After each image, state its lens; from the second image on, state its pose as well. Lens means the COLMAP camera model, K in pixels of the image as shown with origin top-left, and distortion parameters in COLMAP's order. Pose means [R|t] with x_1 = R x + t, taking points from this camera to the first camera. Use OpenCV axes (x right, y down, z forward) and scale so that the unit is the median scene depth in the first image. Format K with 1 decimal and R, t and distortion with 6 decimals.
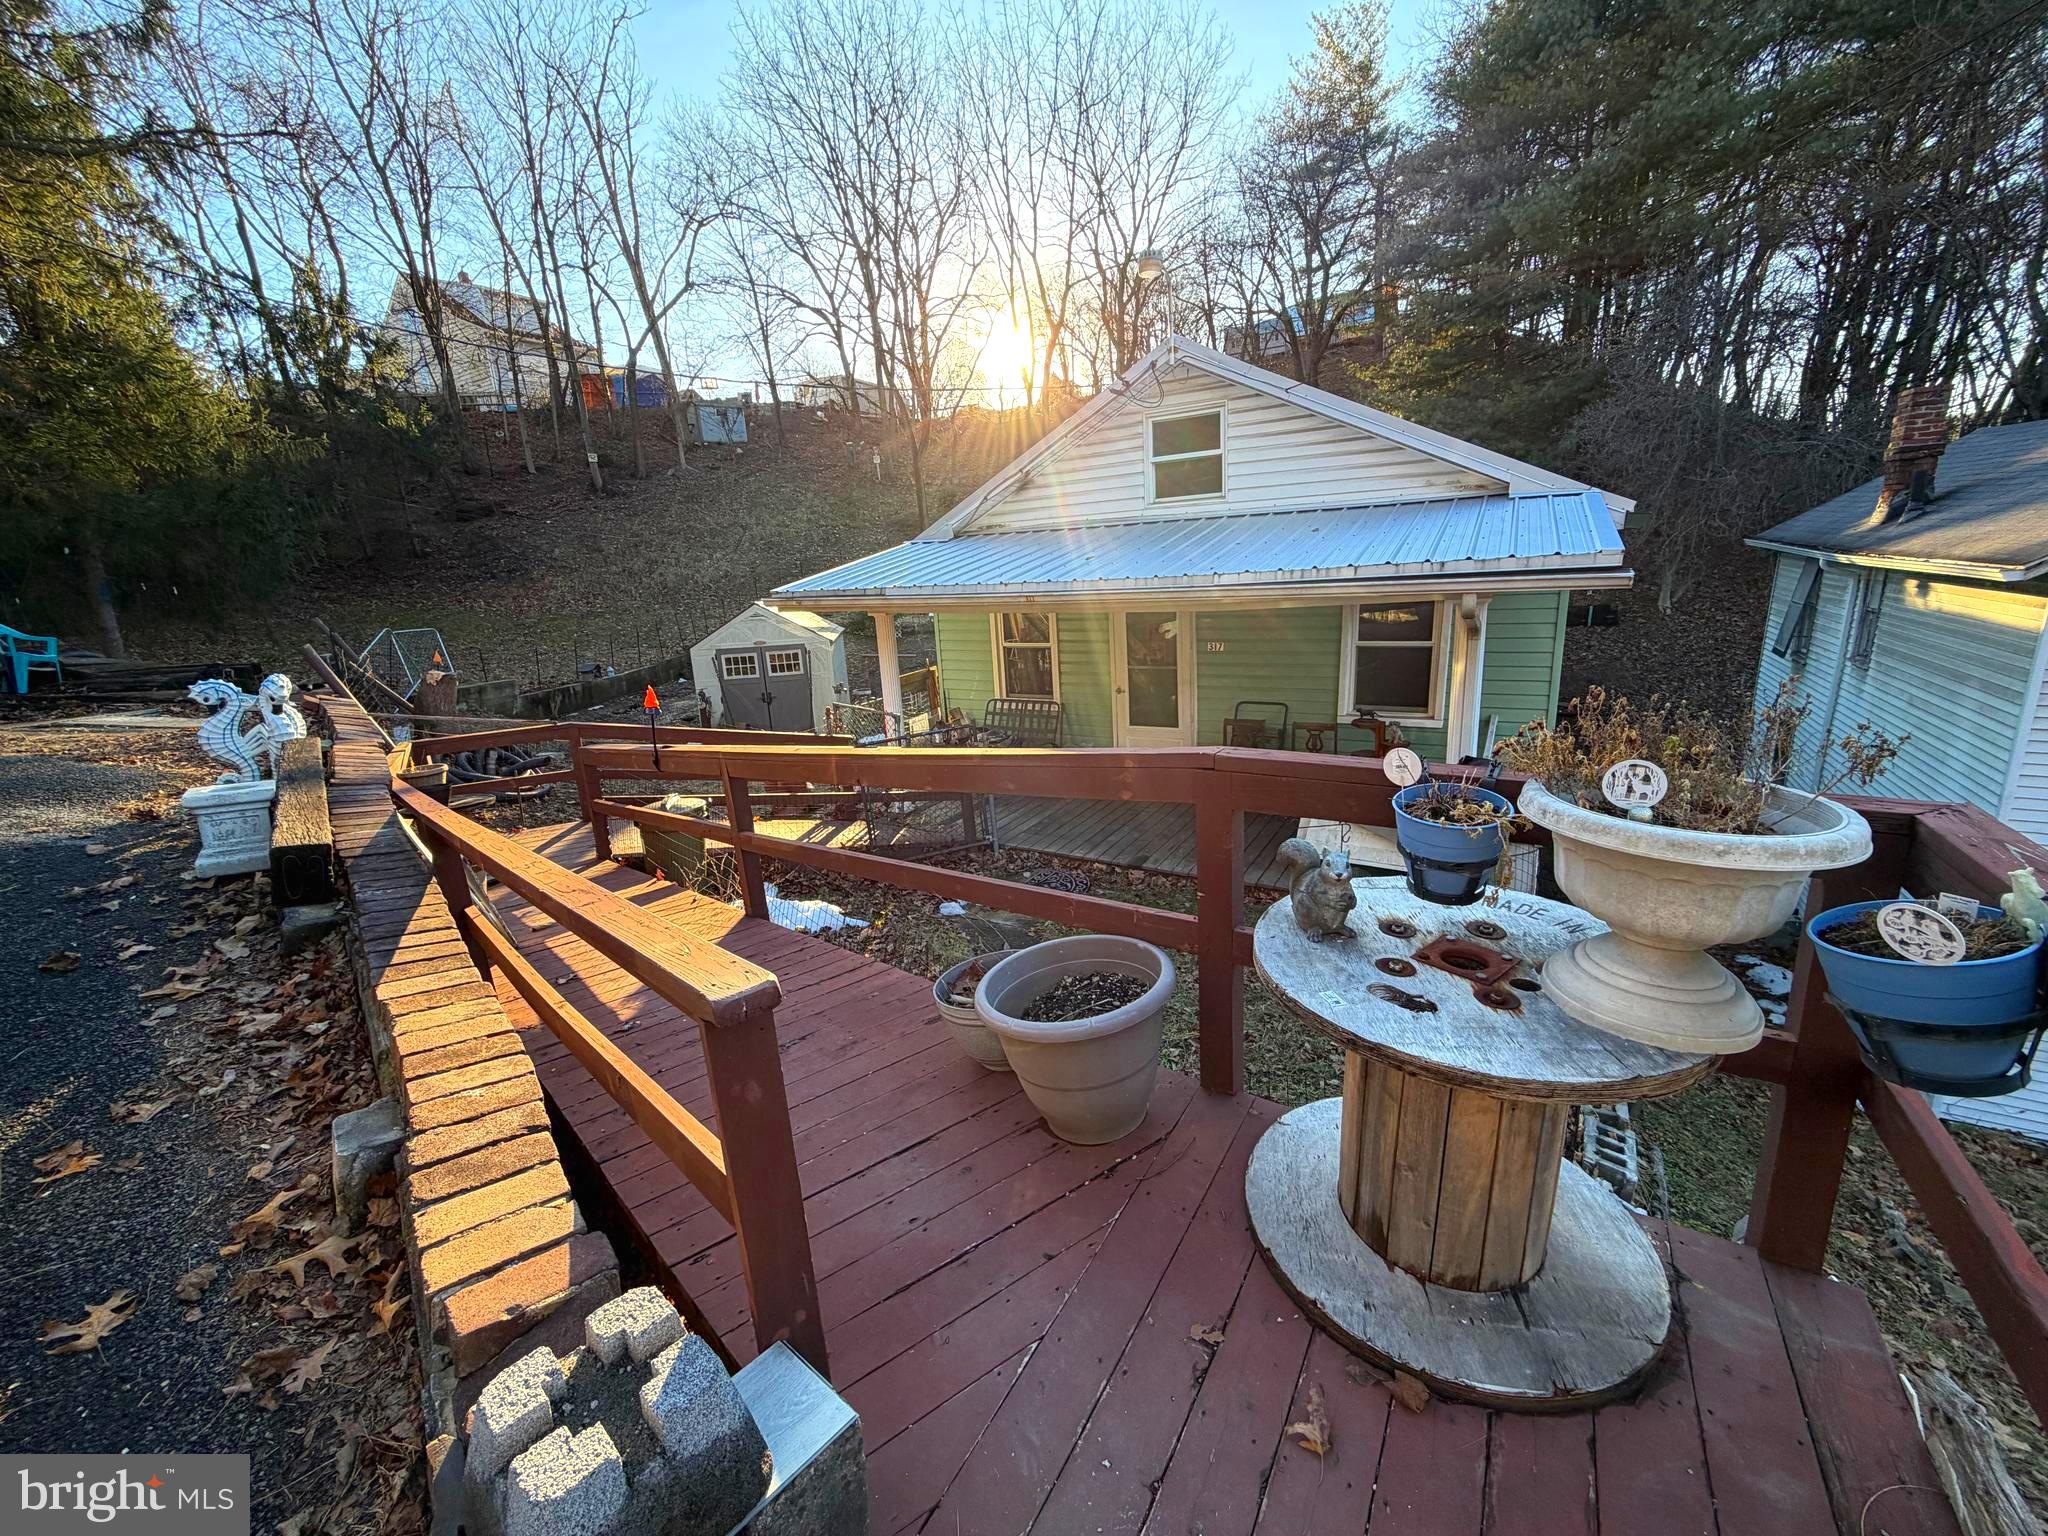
lens RADIAL K [[811.5, 0, 1015.2], [0, 811.5, 763.3], [0, 0, 1]] dist [0.000115, -0.000029]
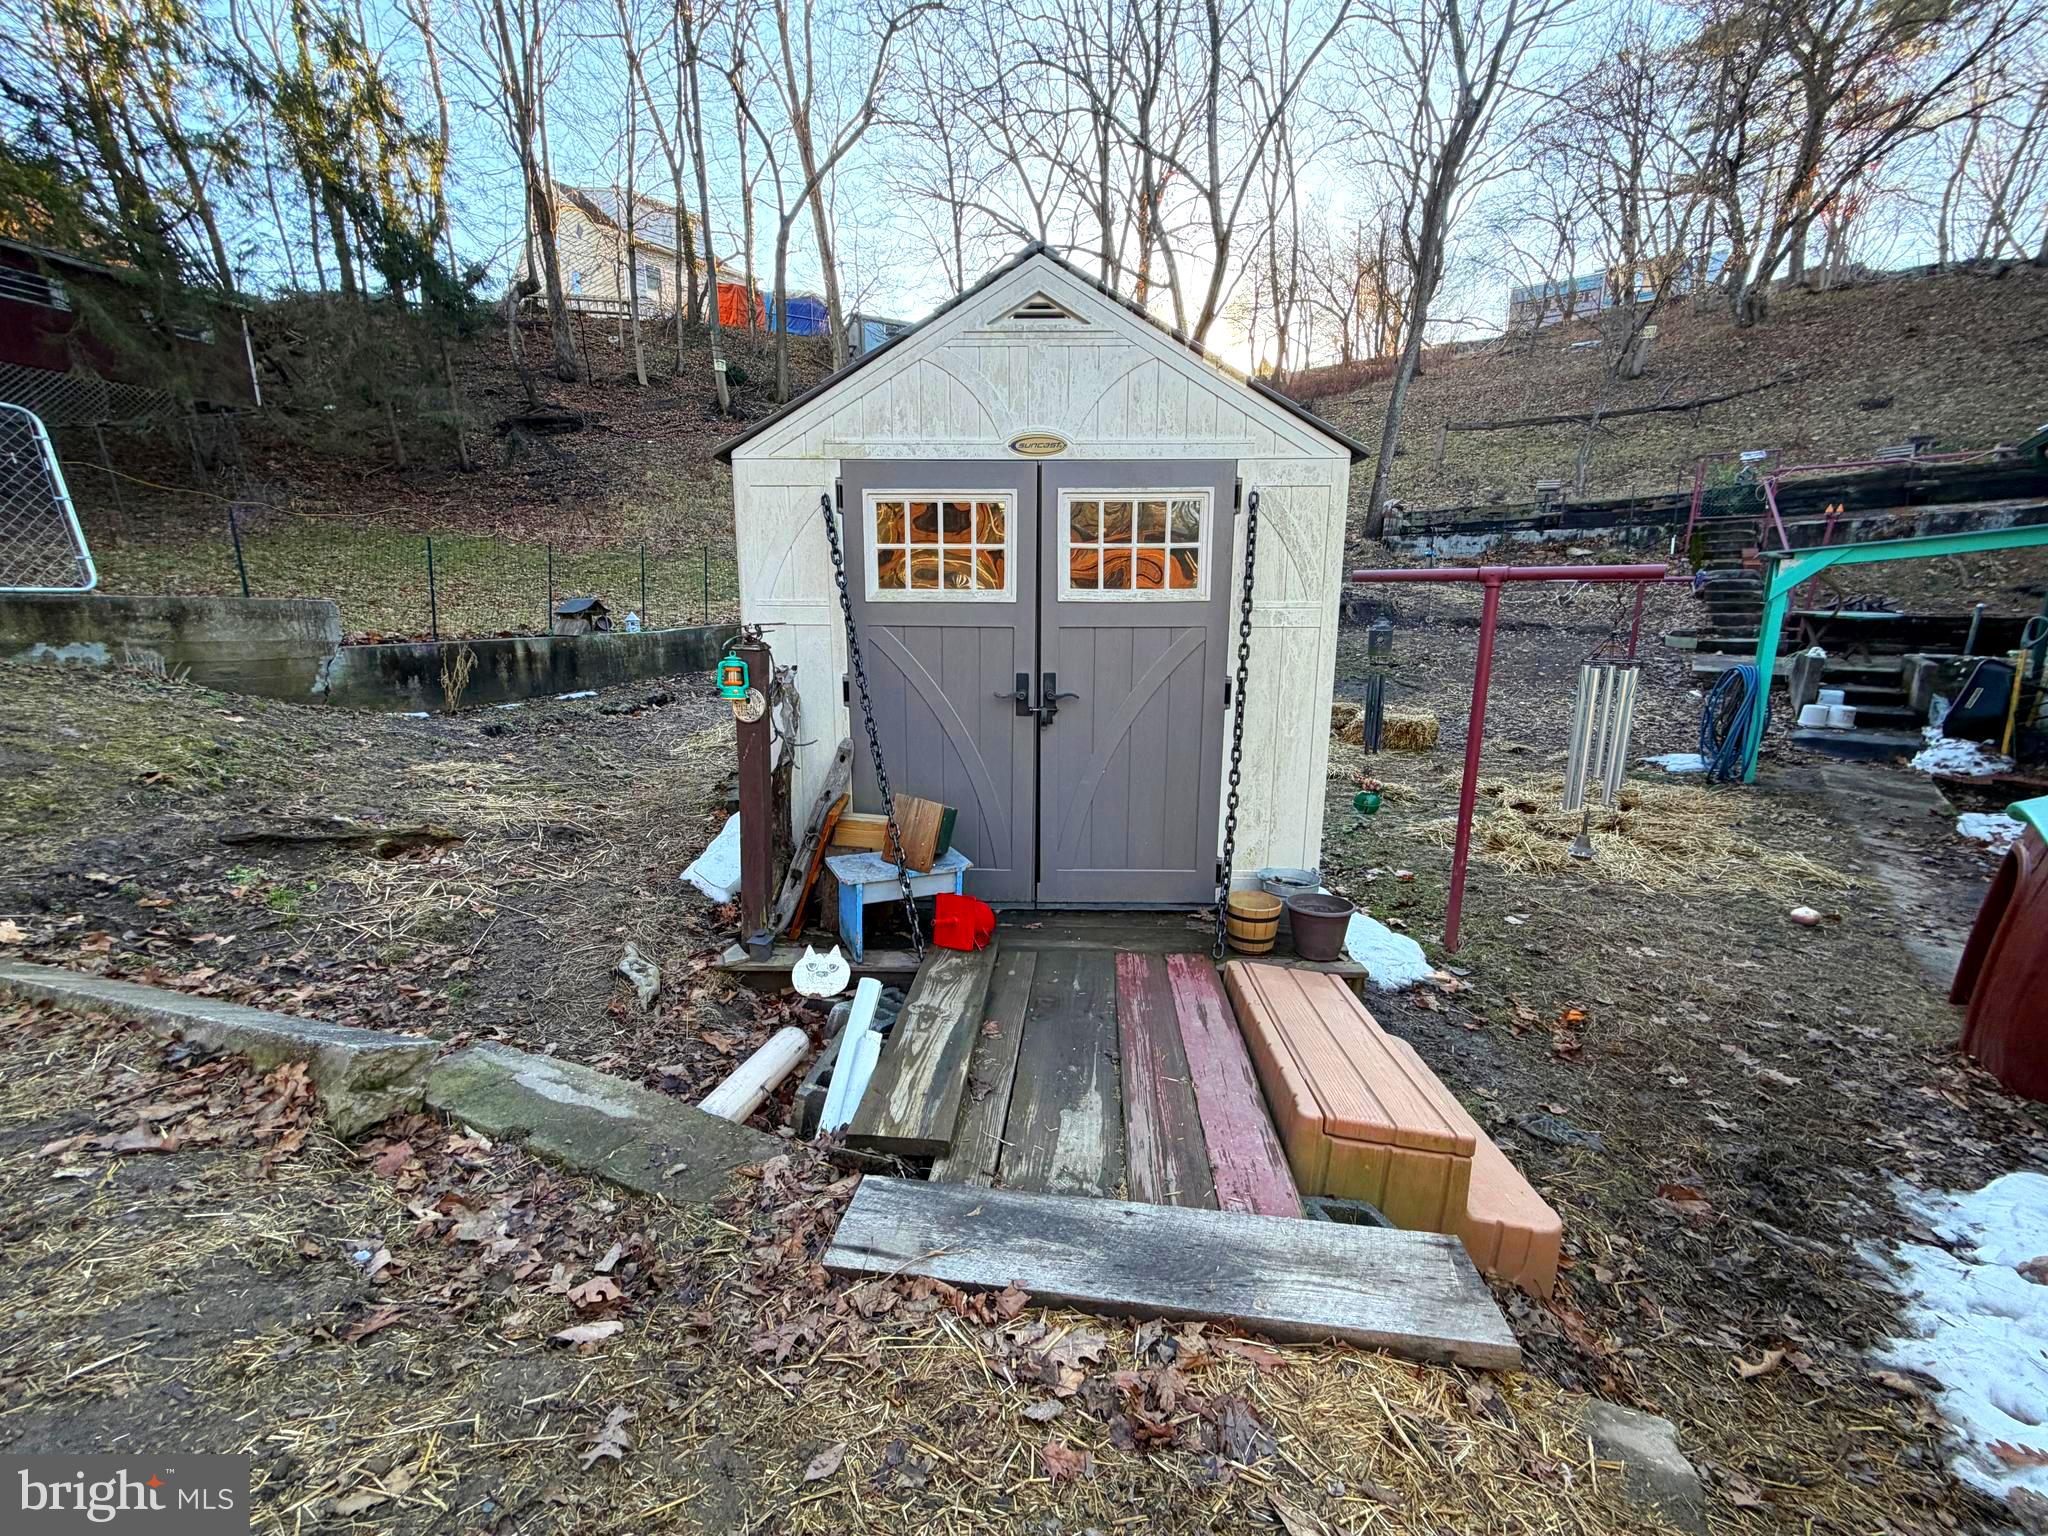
lens RADIAL K [[811.5, 0, 1015.3], [0, 811.5, 762.1], [0, 0, 1]] dist [0.000115, -0.000029]
pose [[0.985089, 0.089629, -0.146856, -0.277619], [-0.094487, 0.995175, -0.026433, -0.056336], [0.143779, 0.039915, 0.988805, 0.777011]]
